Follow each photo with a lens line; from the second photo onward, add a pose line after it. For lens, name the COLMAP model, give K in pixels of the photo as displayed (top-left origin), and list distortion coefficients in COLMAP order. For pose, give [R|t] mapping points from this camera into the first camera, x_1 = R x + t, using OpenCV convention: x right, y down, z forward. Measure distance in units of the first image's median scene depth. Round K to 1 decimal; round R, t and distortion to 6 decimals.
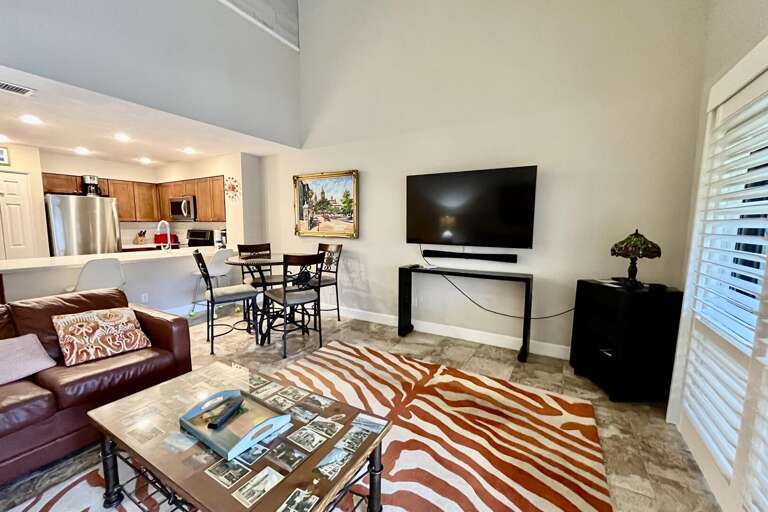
lens RADIAL K [[311.5, 0, 382.3], [0, 311.5, 256.8], [0, 0, 1]] dist [-0.002505, -0.000566]
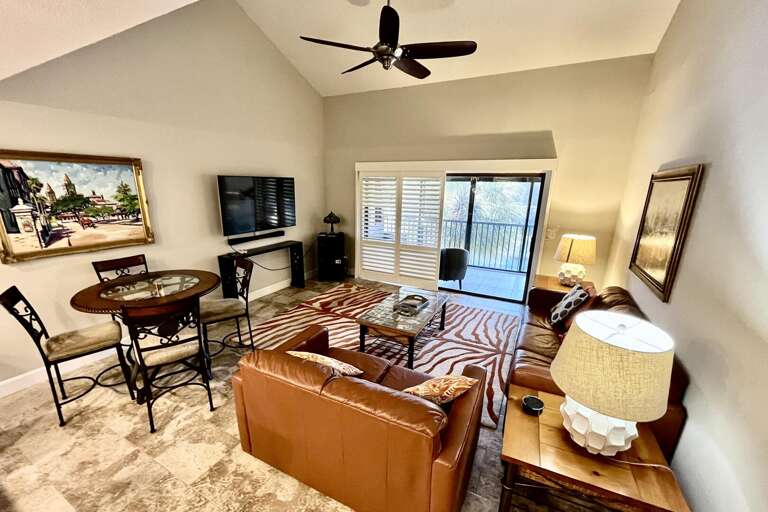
lens RADIAL K [[311.5, 0, 379.8], [0, 311.5, 272.0], [0, 0, 1]] dist [-0.002505, -0.000566]
pose [[-0.052287, -0.279904, 0.958603, -1.088823], [0.090219, 0.954667, 0.283676, -0.193332], [-0.994548, 0.101317, -0.024664, 0.485319]]
